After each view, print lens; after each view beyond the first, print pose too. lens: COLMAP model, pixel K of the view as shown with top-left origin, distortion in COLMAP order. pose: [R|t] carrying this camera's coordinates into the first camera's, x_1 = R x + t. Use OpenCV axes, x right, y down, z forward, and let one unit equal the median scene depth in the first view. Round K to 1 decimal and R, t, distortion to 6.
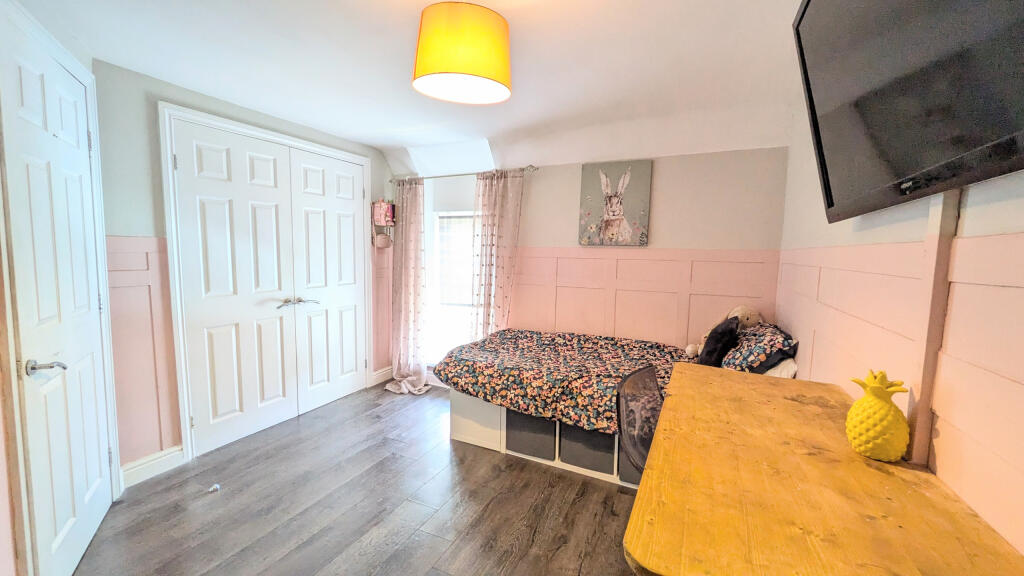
lens RADIAL K [[400.3, 0, 512.0], [0, 400.3, 288.0], [0, 0, 1]] dist [0.001629, -0.000729]
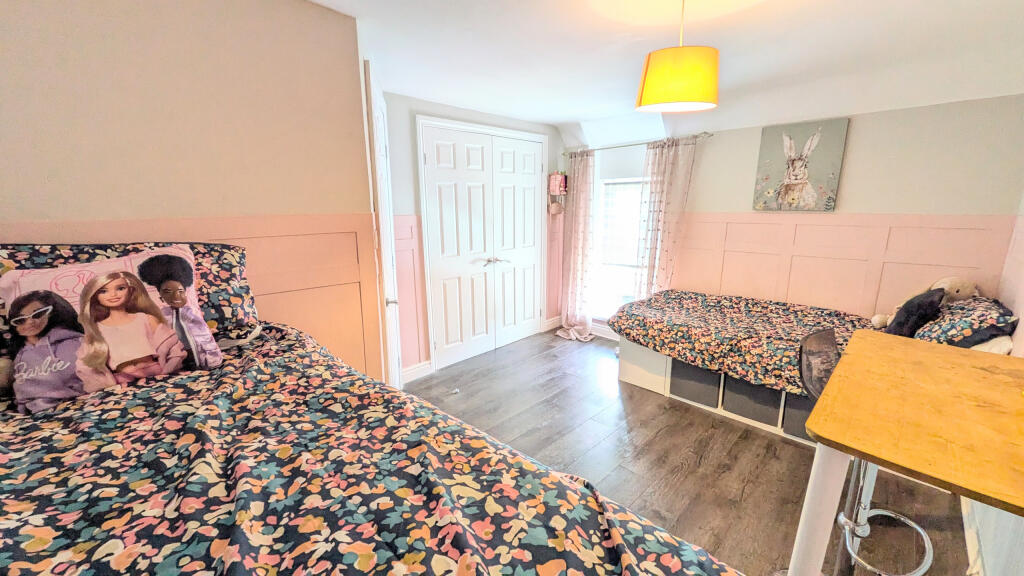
lens RADIAL K [[400.3, 0, 512.0], [0, 400.3, 288.0], [0, 0, 1]] dist [0.001629, -0.000729]
pose [[0.943422, 0.043127, -0.328779, -0.080446], [-0.006019, 0.993570, 0.113058, -0.028823], [0.331541, -0.104683, 0.937615, -0.209461]]
